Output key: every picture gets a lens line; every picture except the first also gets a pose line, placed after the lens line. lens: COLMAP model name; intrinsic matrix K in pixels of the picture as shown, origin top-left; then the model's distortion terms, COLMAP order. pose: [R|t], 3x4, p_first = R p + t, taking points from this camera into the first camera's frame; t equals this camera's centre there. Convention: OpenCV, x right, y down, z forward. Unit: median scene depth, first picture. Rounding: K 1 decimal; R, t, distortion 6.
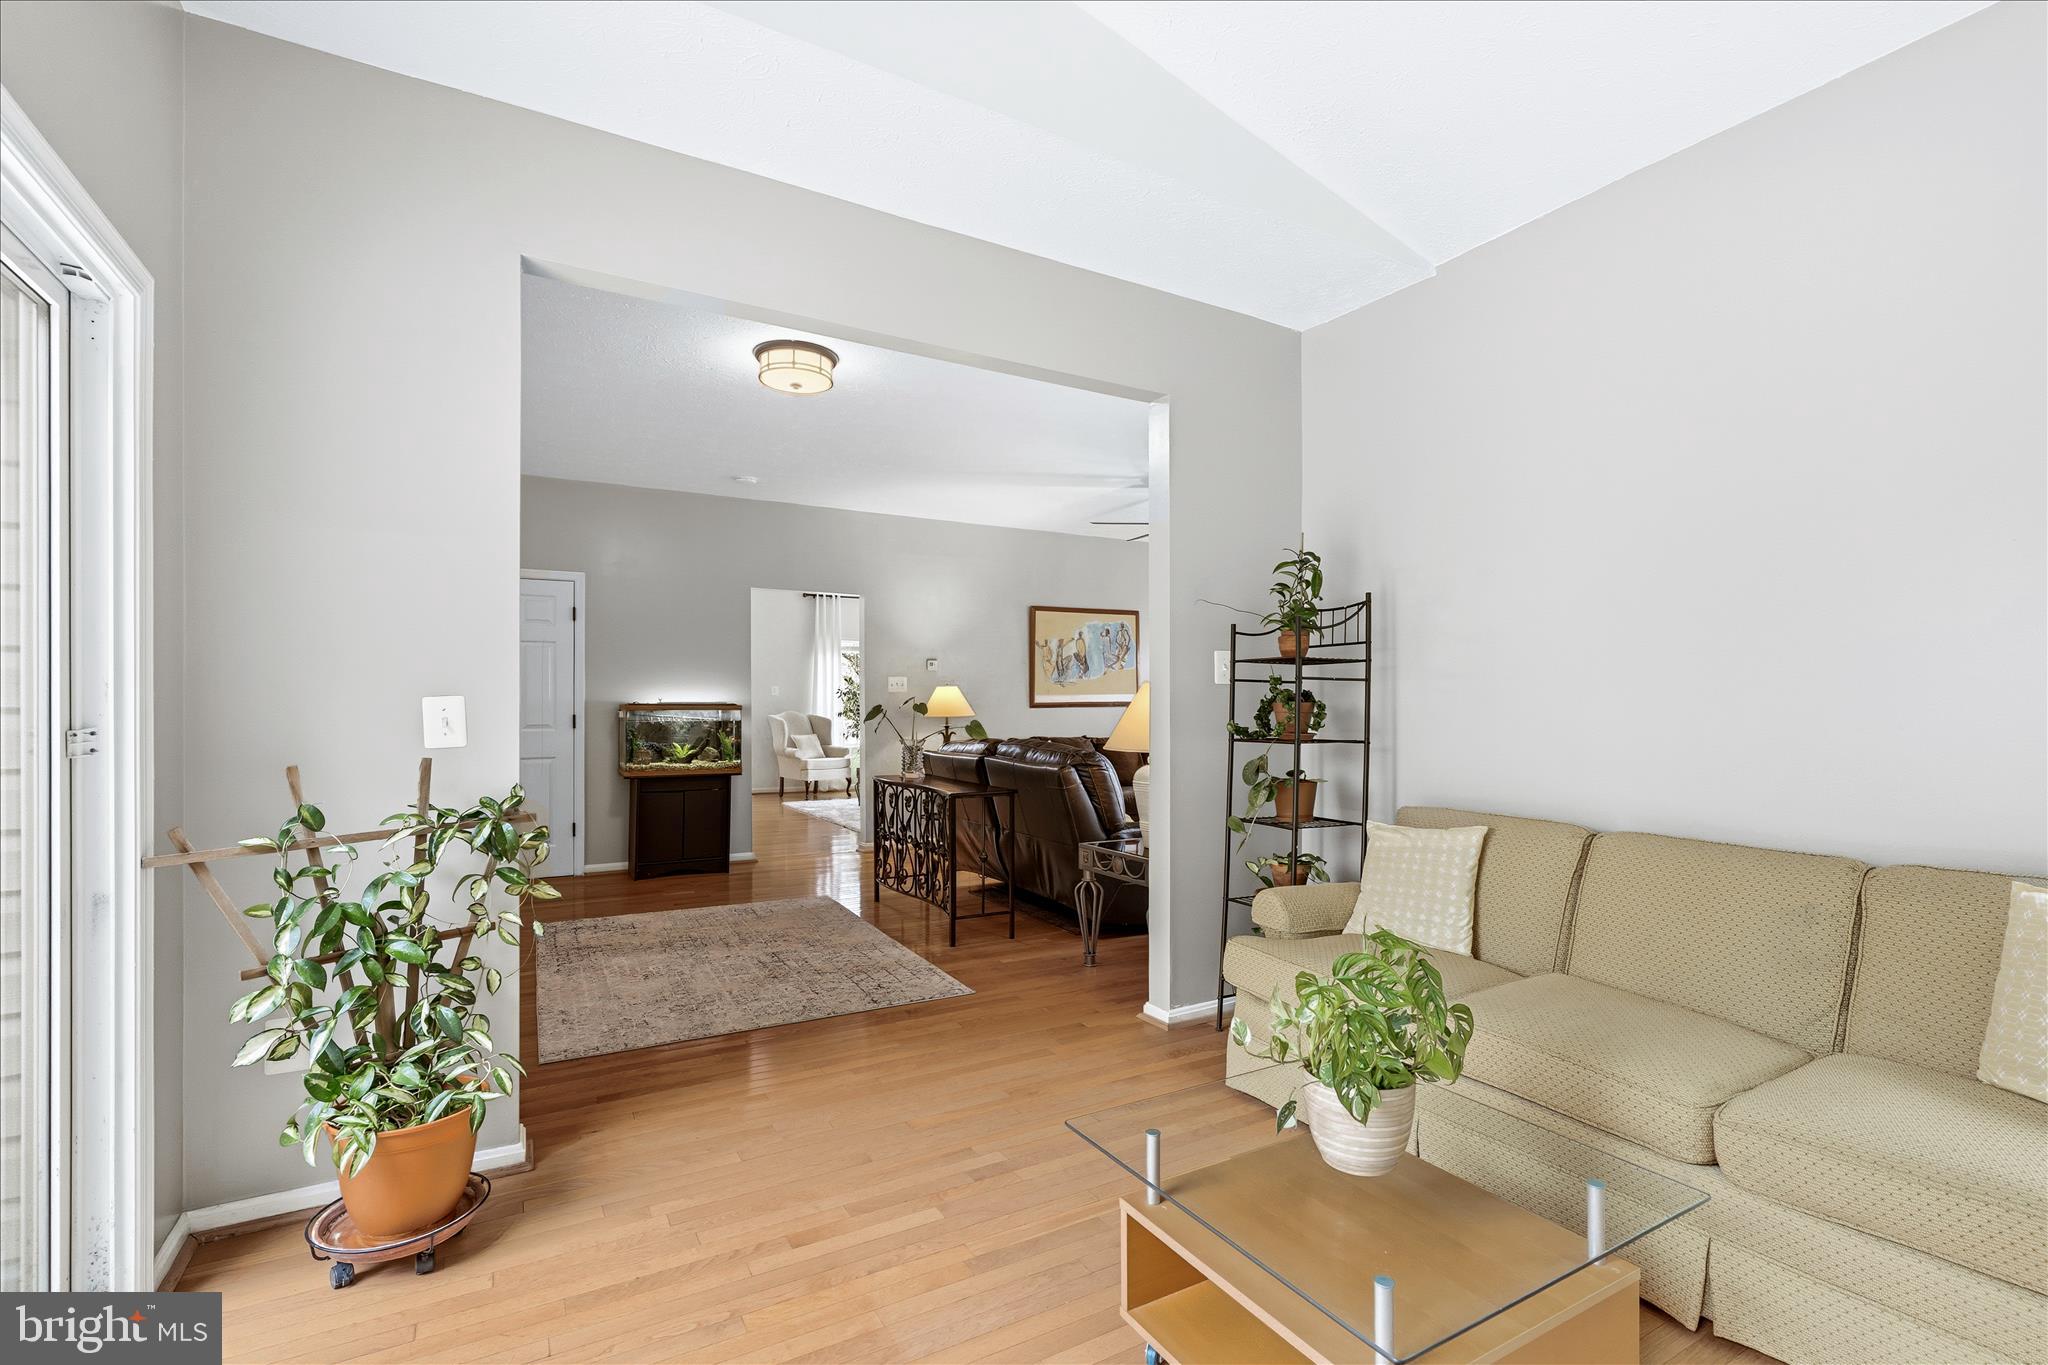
lens RADIAL K [[938.8, 0, 1017.0], [0, 938.8, 704.8], [0, 0, 1]] dist [-0.005115, 0.001658]
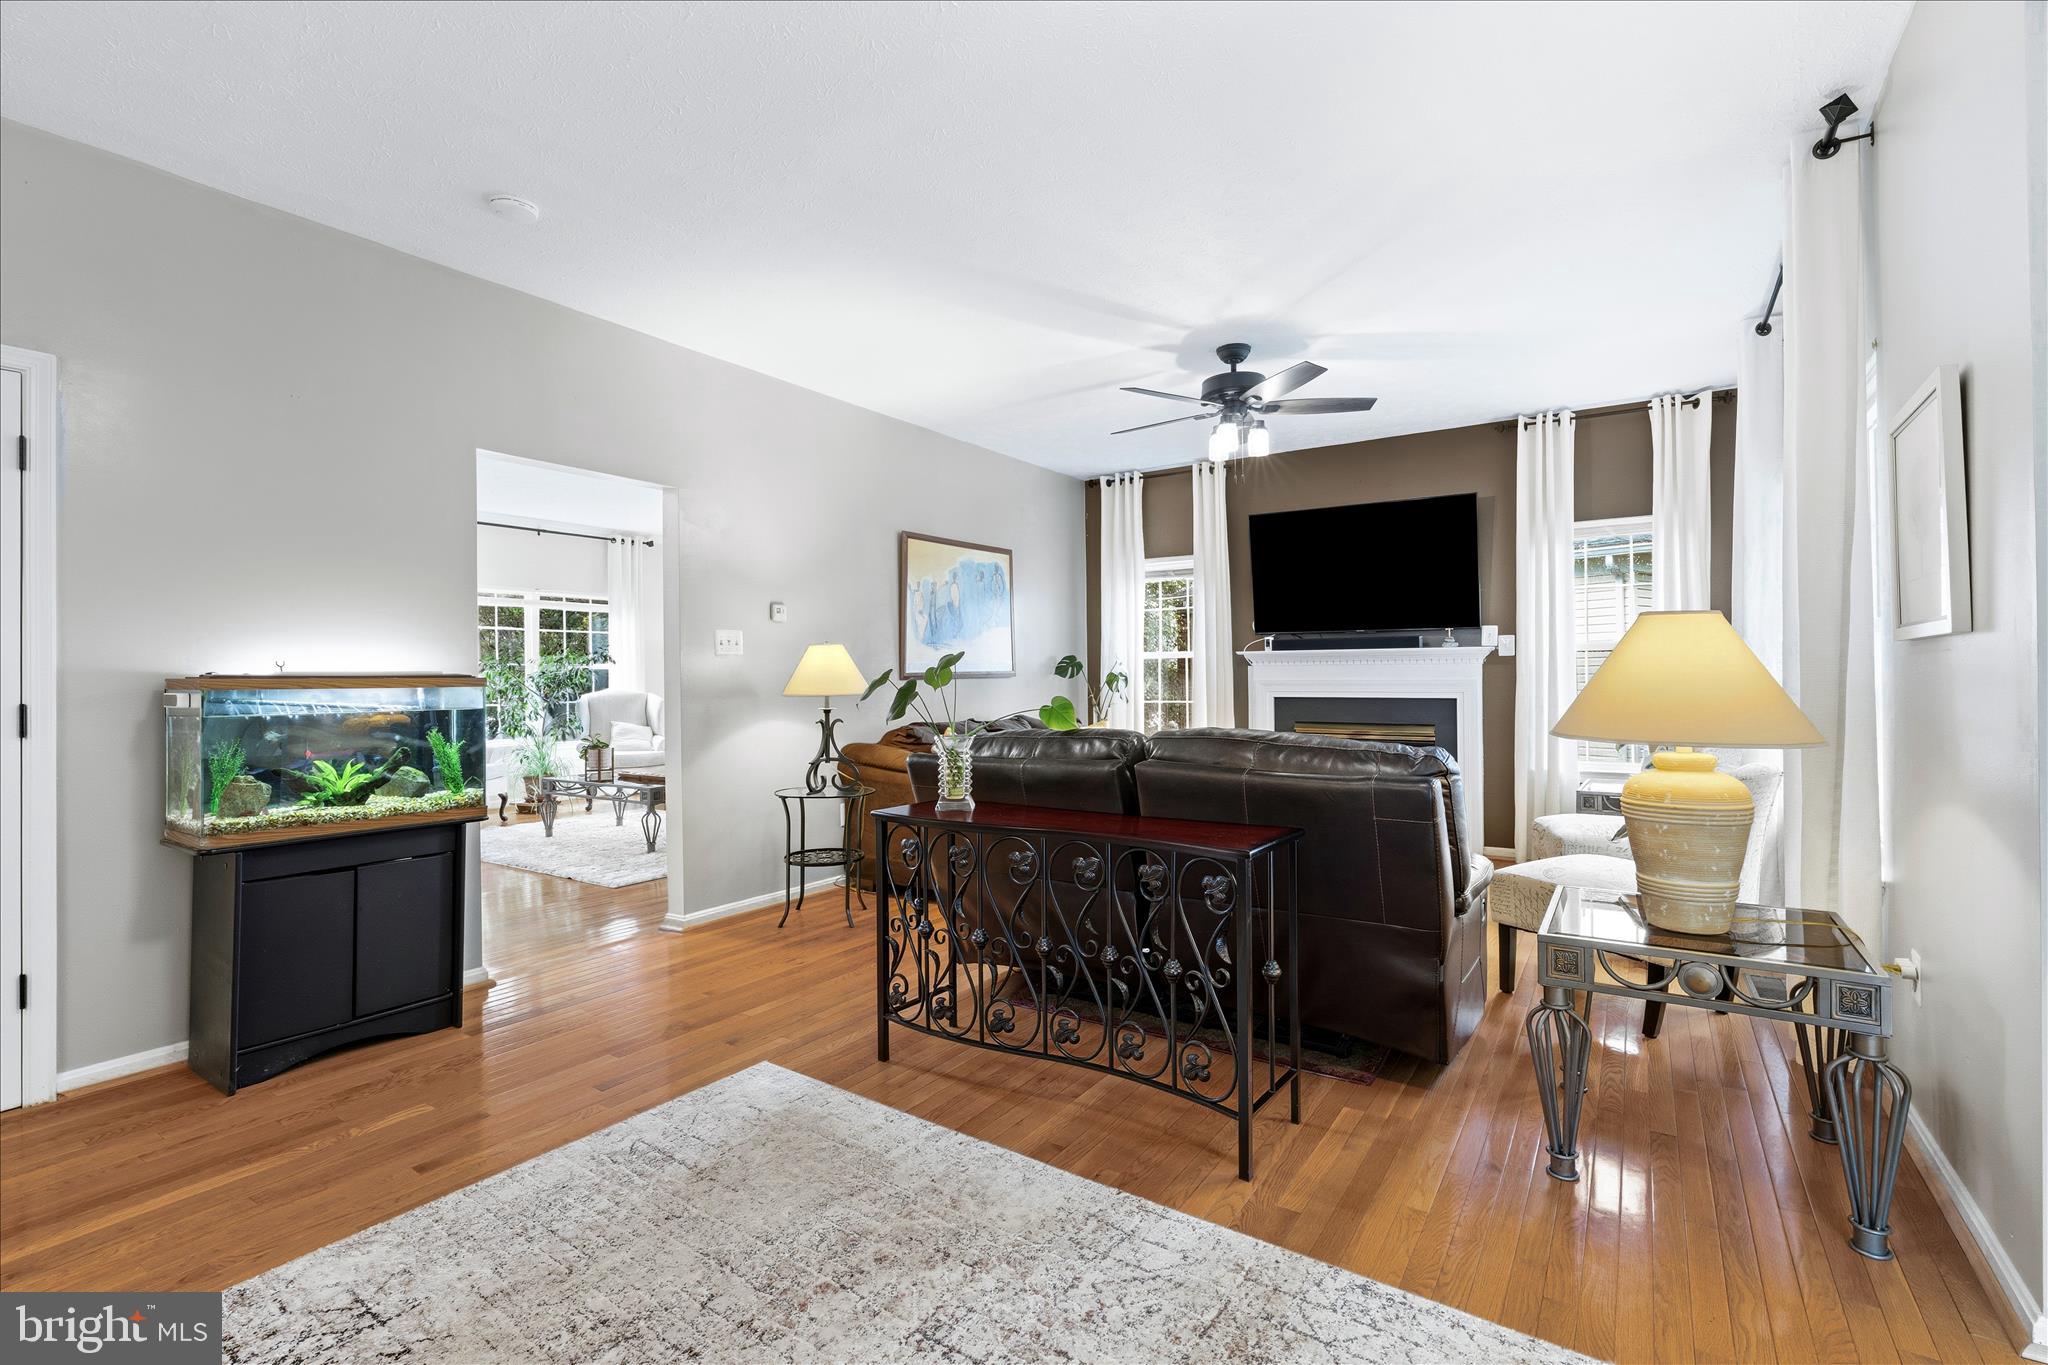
lens RADIAL K [[938.8, 0, 1034.2], [0, 938.8, 672.1], [0, 0, 1]] dist [-0.005115, 0.001658]
pose [[0.893130, -0.006870, 0.449747, -0.259306], [0.012015, 0.999891, -0.008585, 0.005612], [-0.449639, 0.013071, 0.893115, 0.438320]]
